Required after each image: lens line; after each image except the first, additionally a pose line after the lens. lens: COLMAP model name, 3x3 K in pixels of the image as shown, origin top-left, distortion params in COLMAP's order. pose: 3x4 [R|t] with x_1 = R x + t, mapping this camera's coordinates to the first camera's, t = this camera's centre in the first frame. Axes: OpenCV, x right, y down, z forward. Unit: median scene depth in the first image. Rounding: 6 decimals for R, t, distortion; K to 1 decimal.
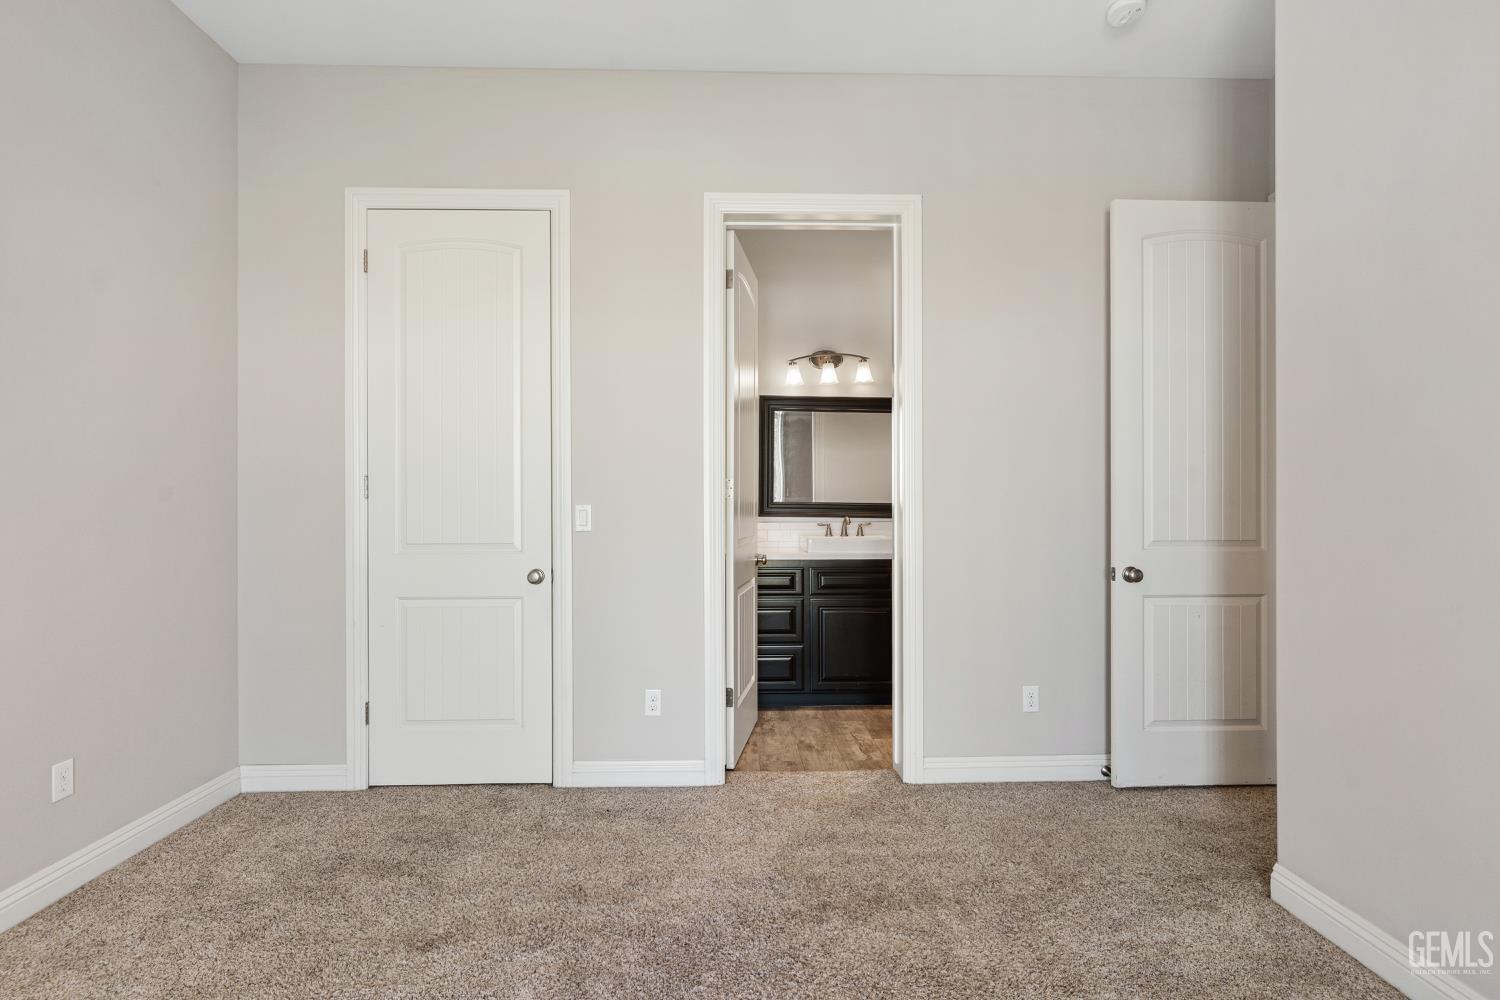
lens RADIAL K [[727.1, 0, 750.0], [0, 727.1, 500.0], [0, 0, 1]] dist [0.000034, 0.000021]
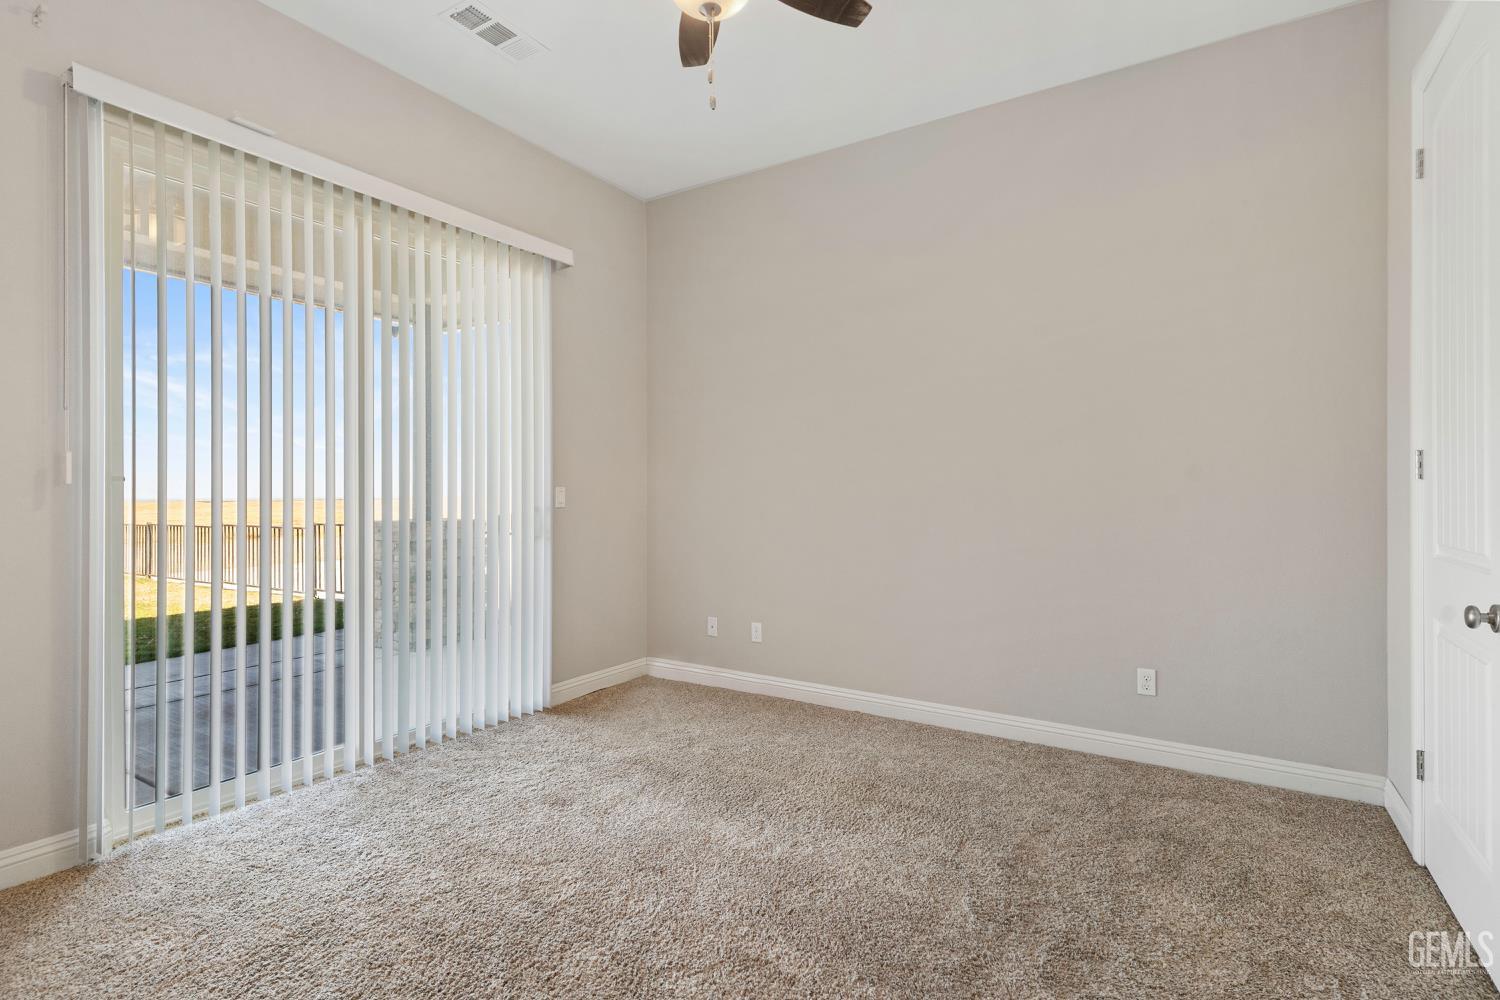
lens RADIAL K [[727.1, 0, 750.0], [0, 727.1, 500.0], [0, 0, 1]] dist [0.000034, 0.000021]
pose [[-0.565123, 0.013935, -0.824889, 0.619242], [0.005752, 0.999900, 0.012951, 0.007016], [0.824987, 0.002574, -0.565146, 1.096051]]
